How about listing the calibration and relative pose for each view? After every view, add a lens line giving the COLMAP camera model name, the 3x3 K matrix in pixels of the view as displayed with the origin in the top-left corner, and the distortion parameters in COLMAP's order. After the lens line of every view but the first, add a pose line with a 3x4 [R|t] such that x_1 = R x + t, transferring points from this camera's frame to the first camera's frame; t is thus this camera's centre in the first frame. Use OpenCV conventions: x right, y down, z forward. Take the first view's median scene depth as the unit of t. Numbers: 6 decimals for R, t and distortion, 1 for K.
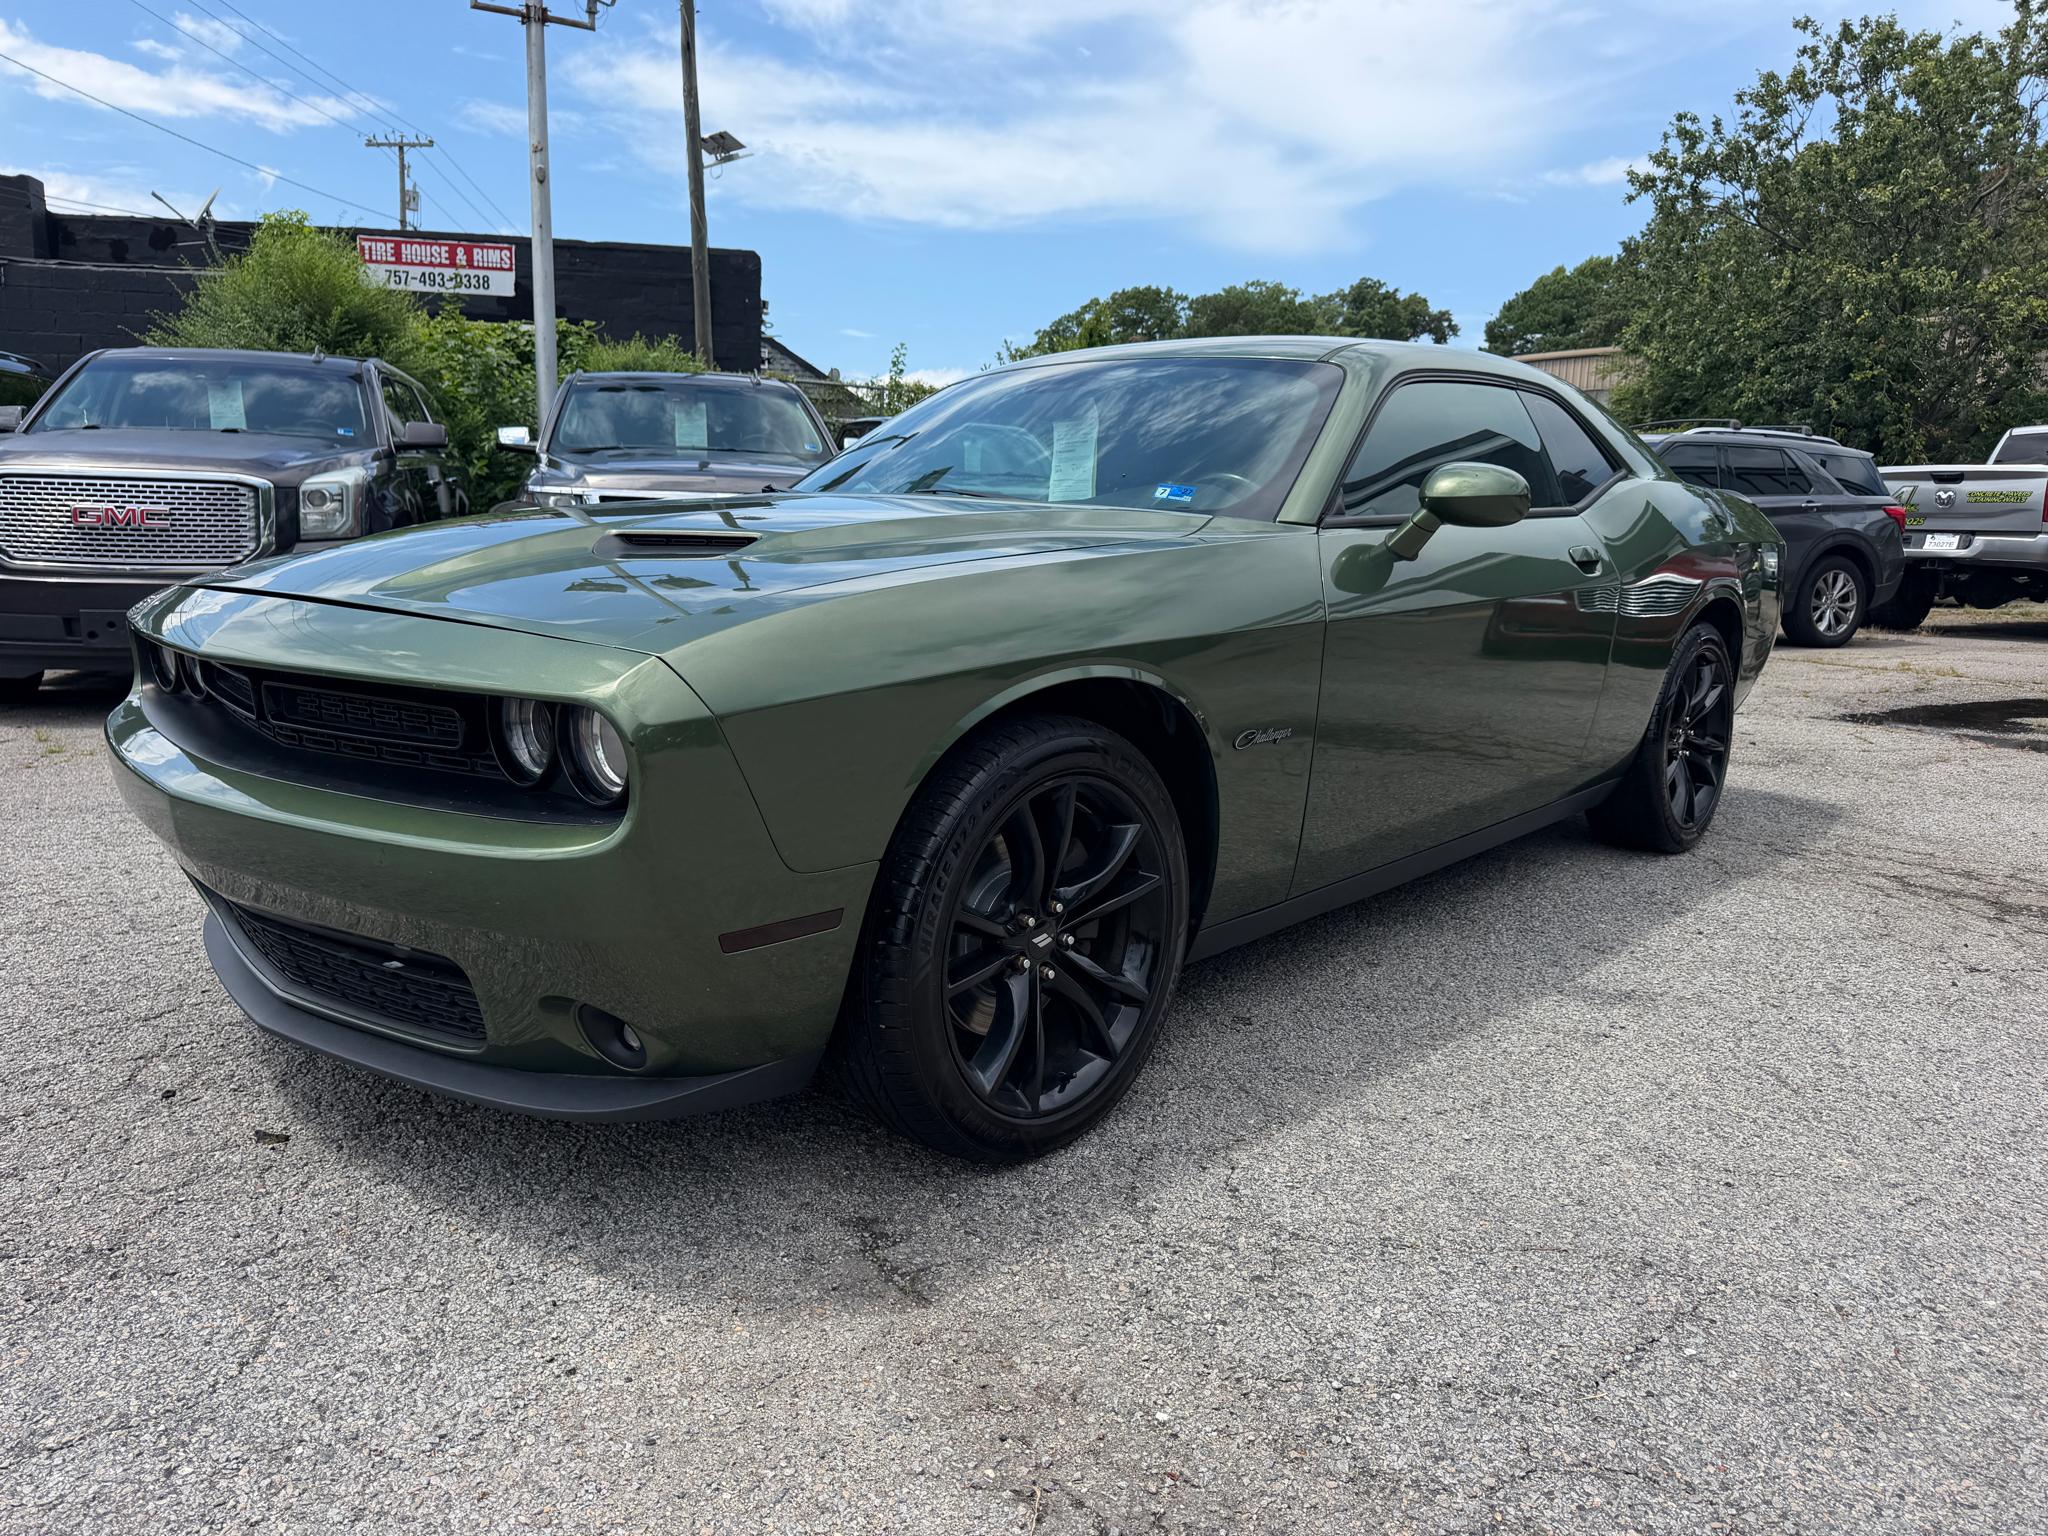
lens RADIAL K [[1455.6, 0, 1003.3], [0, 1455.6, 785.8], [0, 0, 1]] dist [0.011565, -0.012007]
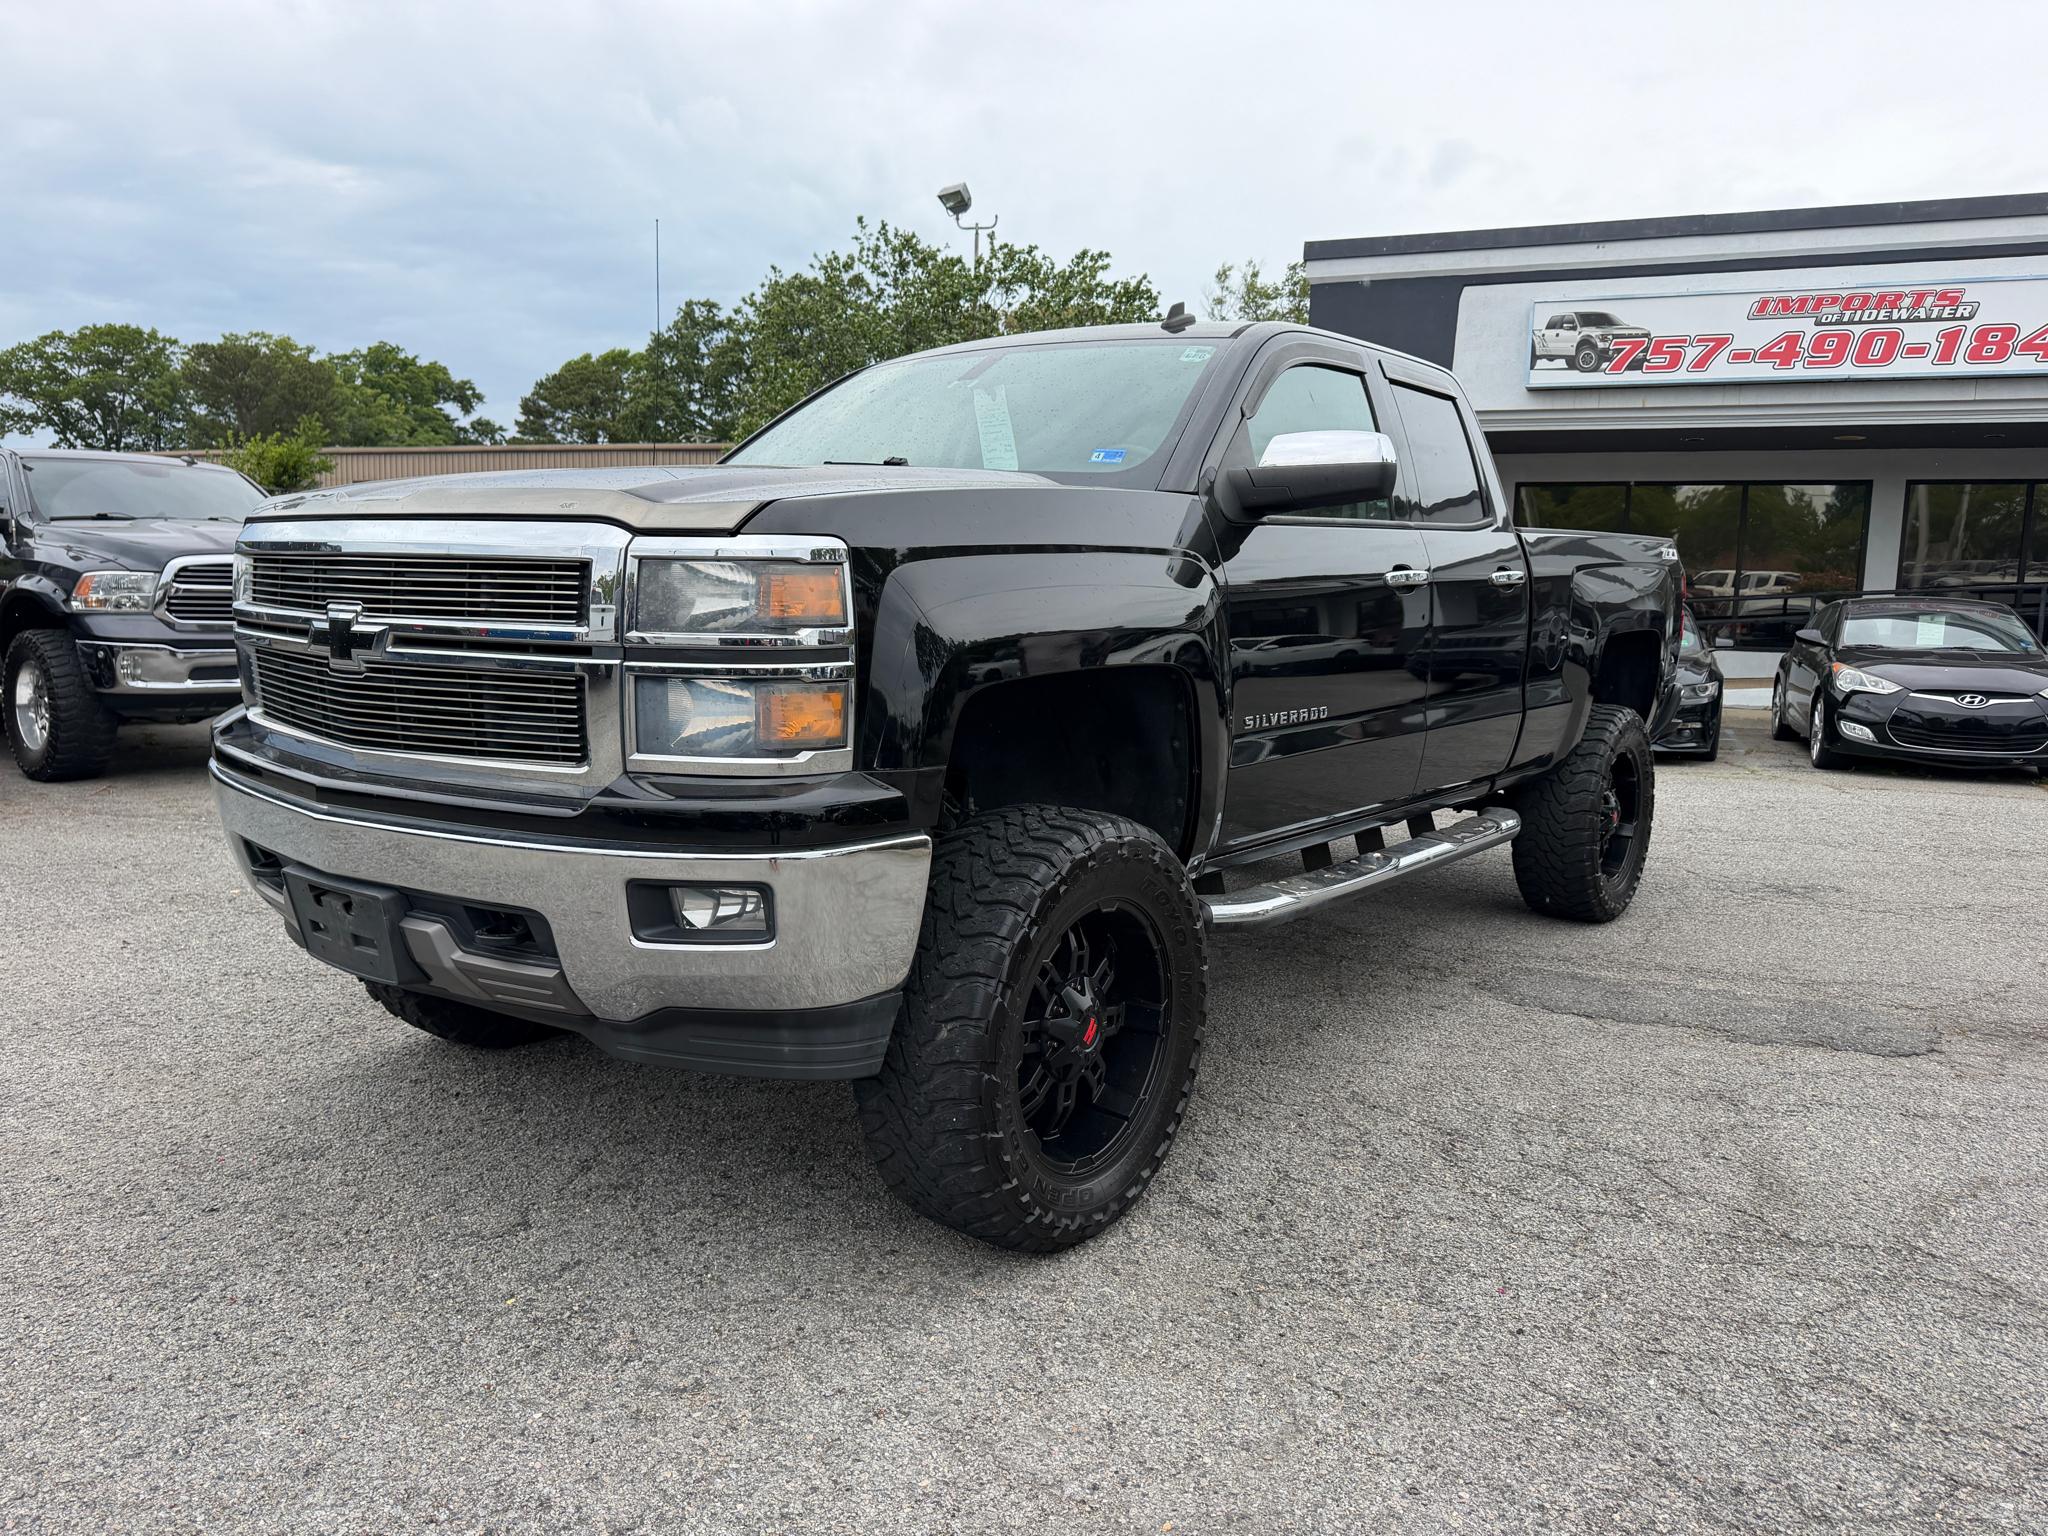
lens RADIAL K [[1455.6, 0, 1019.7], [0, 1455.6, 769.5], [0, 0, 1]] dist [0.011565, -0.012007]
pose [[0.795683, -0.072919, 0.601308, -0.143596], [0.104928, 0.994312, -0.018270, 0.008108], [-0.596555, 0.077631, 0.798809, -0.106689]]
